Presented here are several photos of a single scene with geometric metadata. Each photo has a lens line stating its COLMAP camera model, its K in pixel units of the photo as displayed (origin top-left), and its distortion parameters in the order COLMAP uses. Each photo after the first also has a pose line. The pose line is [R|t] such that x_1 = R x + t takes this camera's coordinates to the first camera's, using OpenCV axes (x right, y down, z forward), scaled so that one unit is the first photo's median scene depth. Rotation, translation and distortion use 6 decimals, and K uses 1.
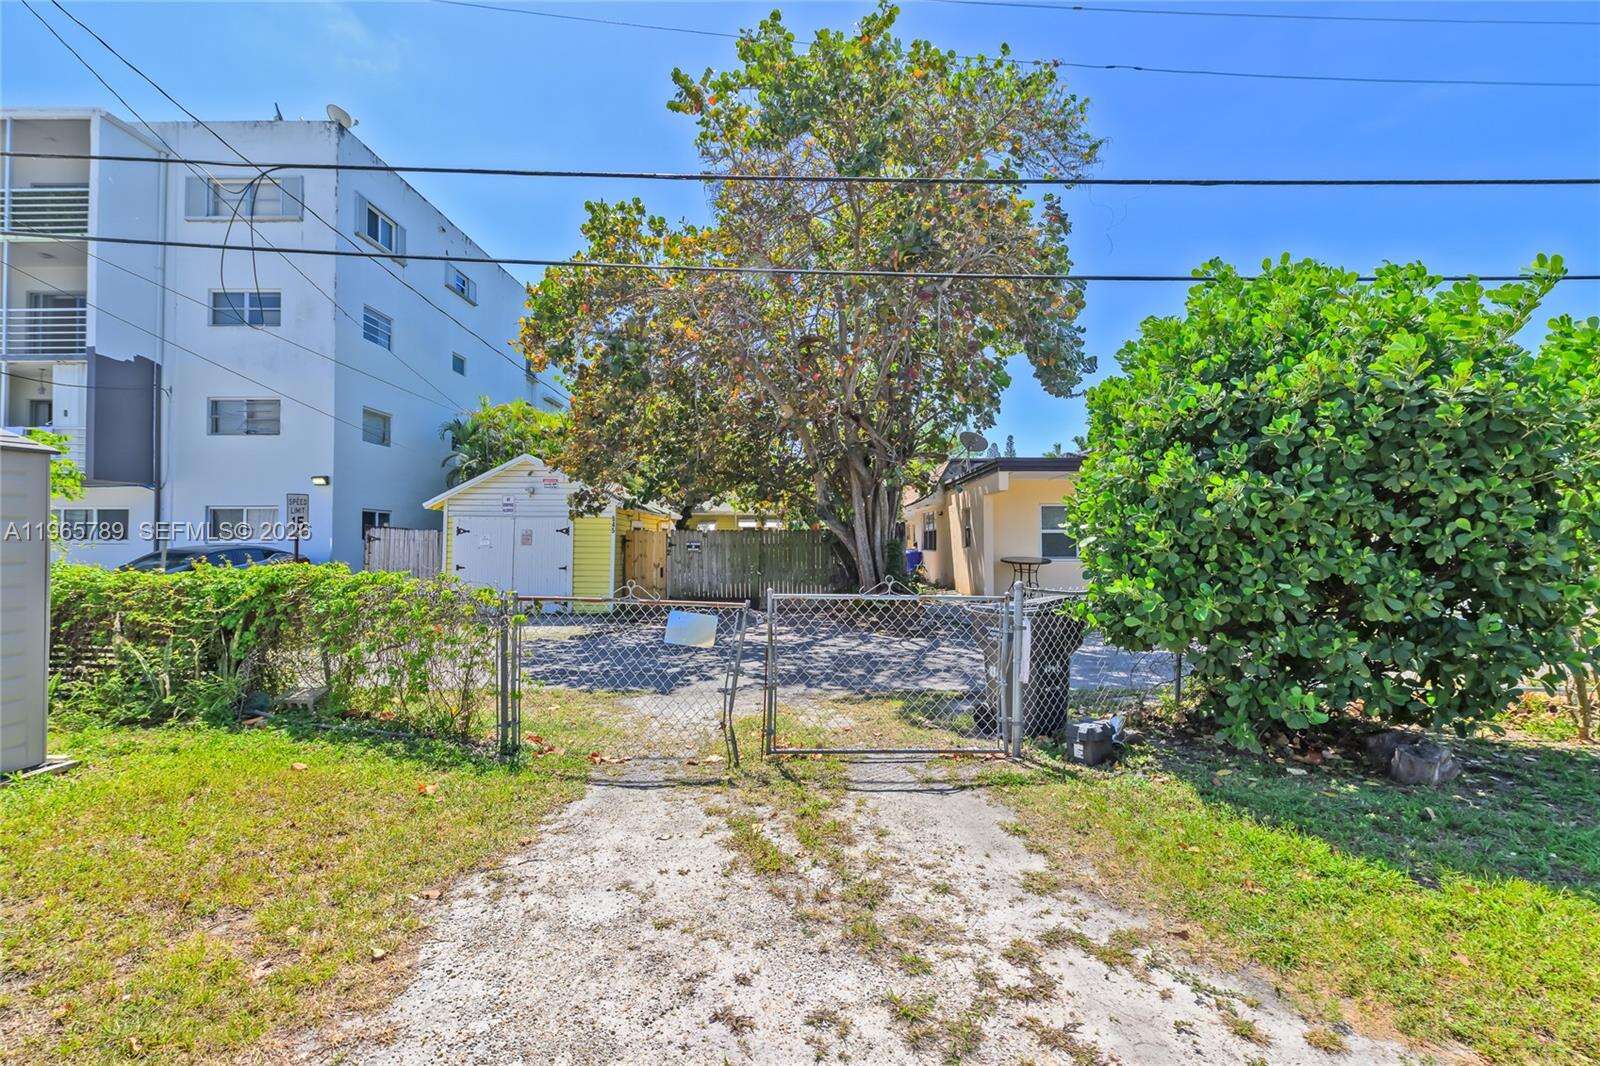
lens RADIAL K [[686.0, 0, 804.6], [0, 686.0, 532.0], [0, 0, 1]] dist [-0.003210, 0.000914]
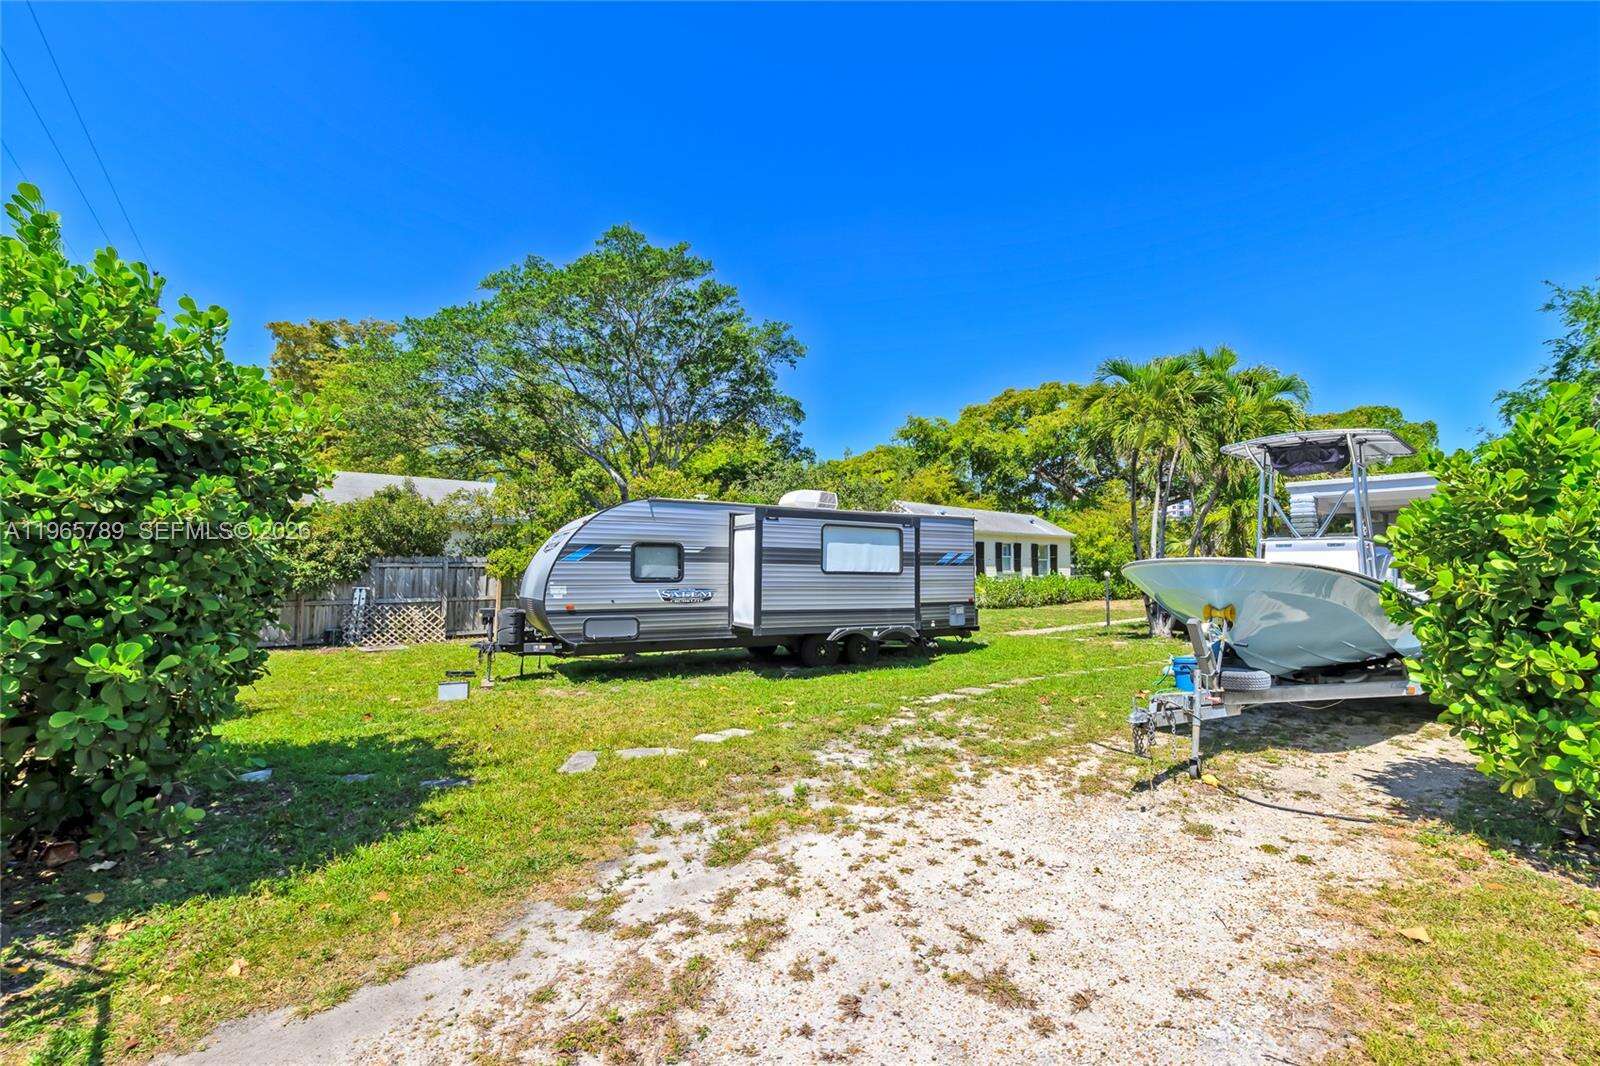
lens RADIAL K [[686.0, 0, 805.3], [0, 686.0, 537.0], [0, 0, 1]] dist [-0.003210, 0.000914]
pose [[-0.636382, 0.028809, 0.770836, -0.686026], [-0.015618, 0.998616, -0.050216, -0.032136], [-0.771216, -0.043996, -0.635051, 1.274342]]
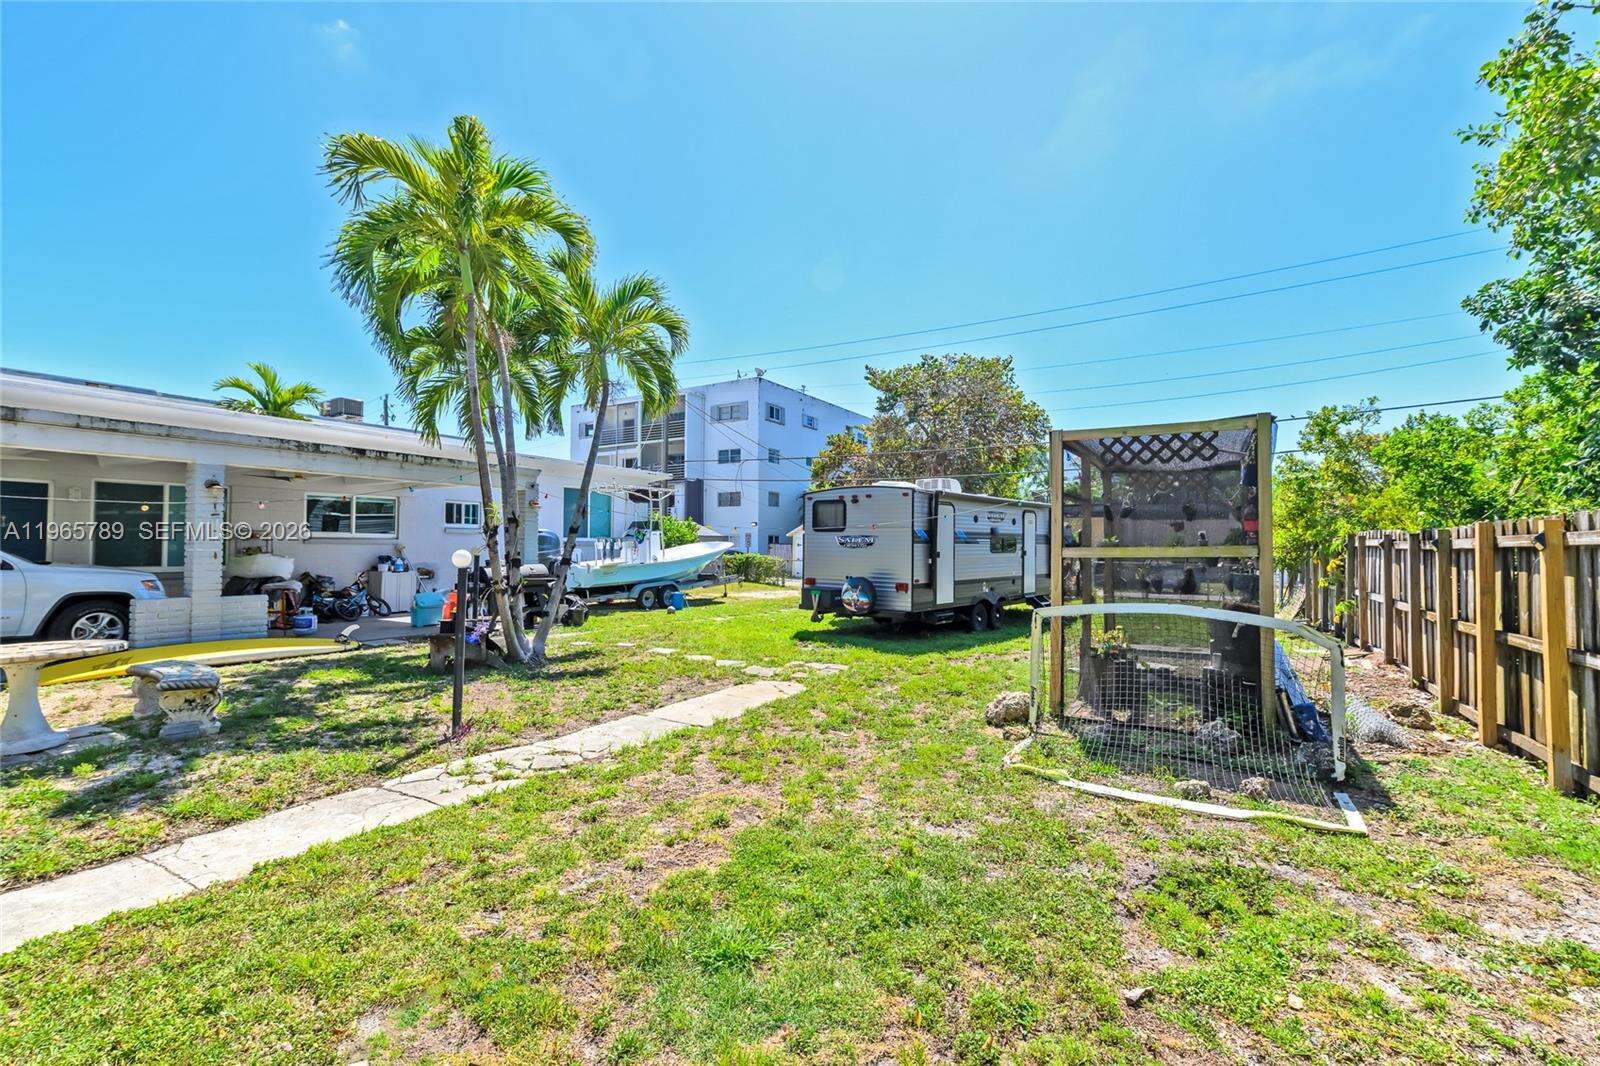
lens RADIAL K [[686.0, 0, 807.4], [0, 686.0, 533.7], [0, 0, 1]] dist [-0.003210, 0.000914]
pose [[0.858526, -0.007799, -0.512711, 2.815599], [0.005490, 0.999967, -0.006017, -0.092329], [0.512741, 0.002351, 0.858540, -3.975717]]
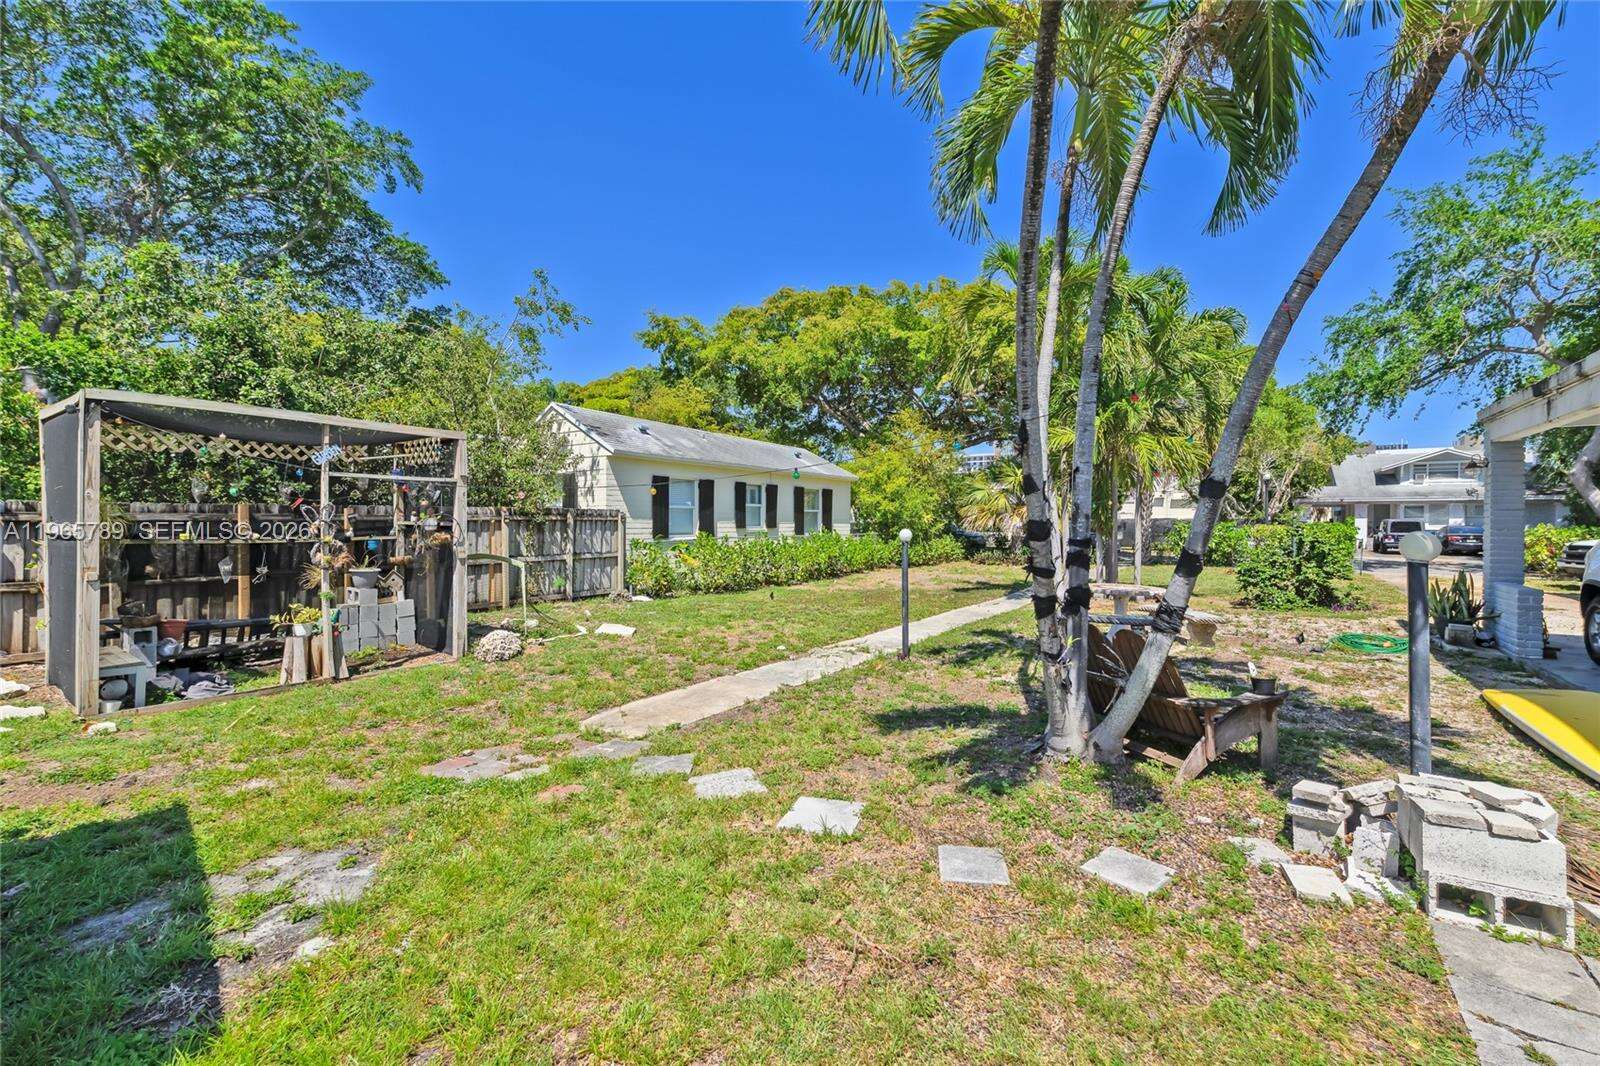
lens RADIAL K [[657.5, 0, 802.6], [0, 657.5, 530.3], [0, 0, 1]] dist [0.001351, -0.000105]
pose [[-0.821080, -0.015173, 0.570611, 0.457665], [-0.017596, 0.999844, 0.001268, -0.058019], [-0.570541, -0.008999, -0.821220, -0.968726]]
